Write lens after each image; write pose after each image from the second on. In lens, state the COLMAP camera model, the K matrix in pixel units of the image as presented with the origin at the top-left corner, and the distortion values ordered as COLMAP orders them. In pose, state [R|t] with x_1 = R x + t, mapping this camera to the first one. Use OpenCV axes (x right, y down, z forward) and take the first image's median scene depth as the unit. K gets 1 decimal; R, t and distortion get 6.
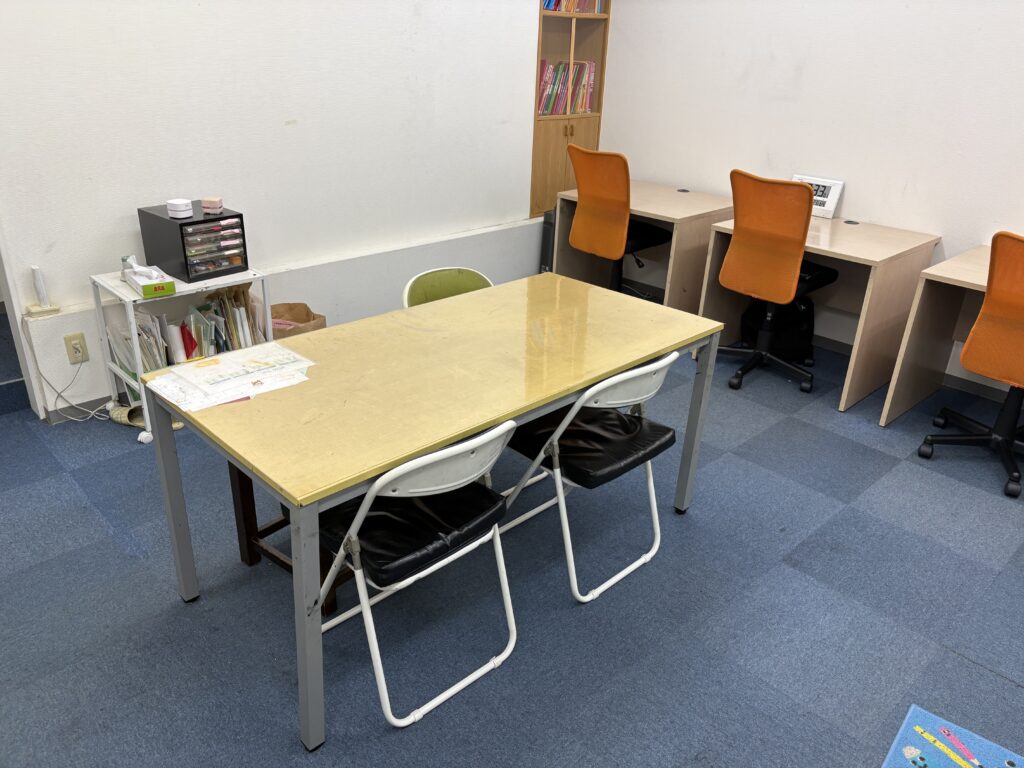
lens RADIAL K [[774.1, 0, 515.0], [0, 774.1, 379.0], [0, 0, 1]] dist [0.027259, -0.018573]
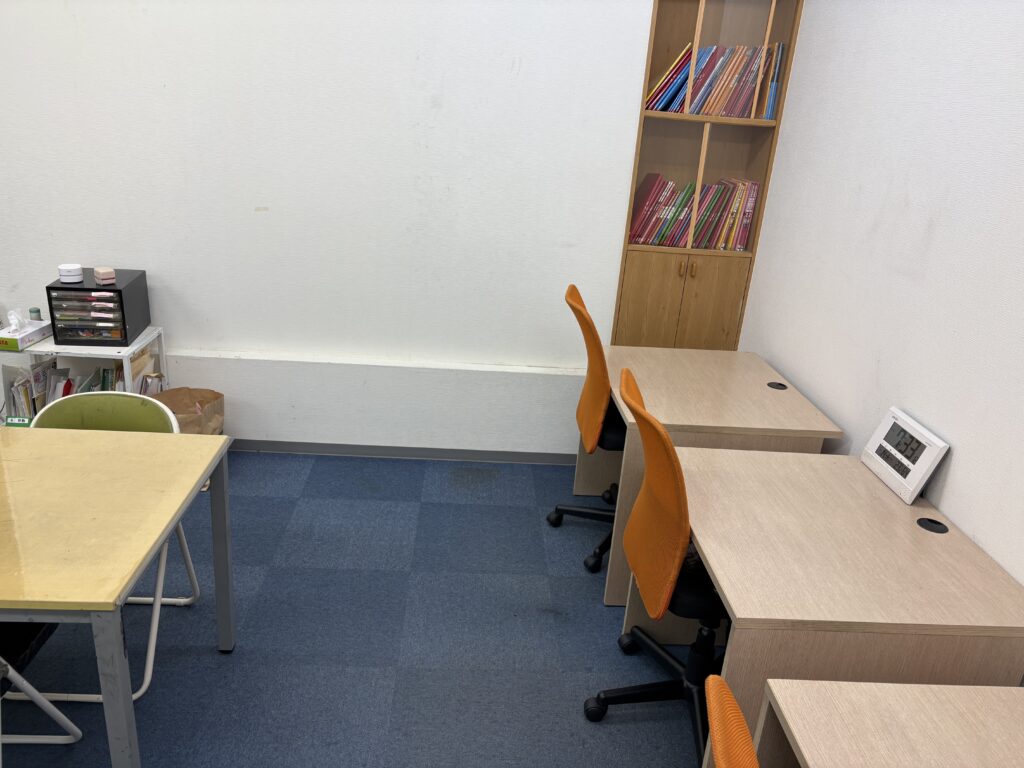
lens RADIAL K [[774.1, 0, 514.1], [0, 774.1, 387.6], [0, 0, 1]] dist [0.027259, -0.018573]
pose [[0.757513, 0.251369, -0.602484, 0.497744], [-0.314721, 0.949184, 0.000316, -0.195950], [0.571948, 0.189374, 0.798131, 0.412379]]
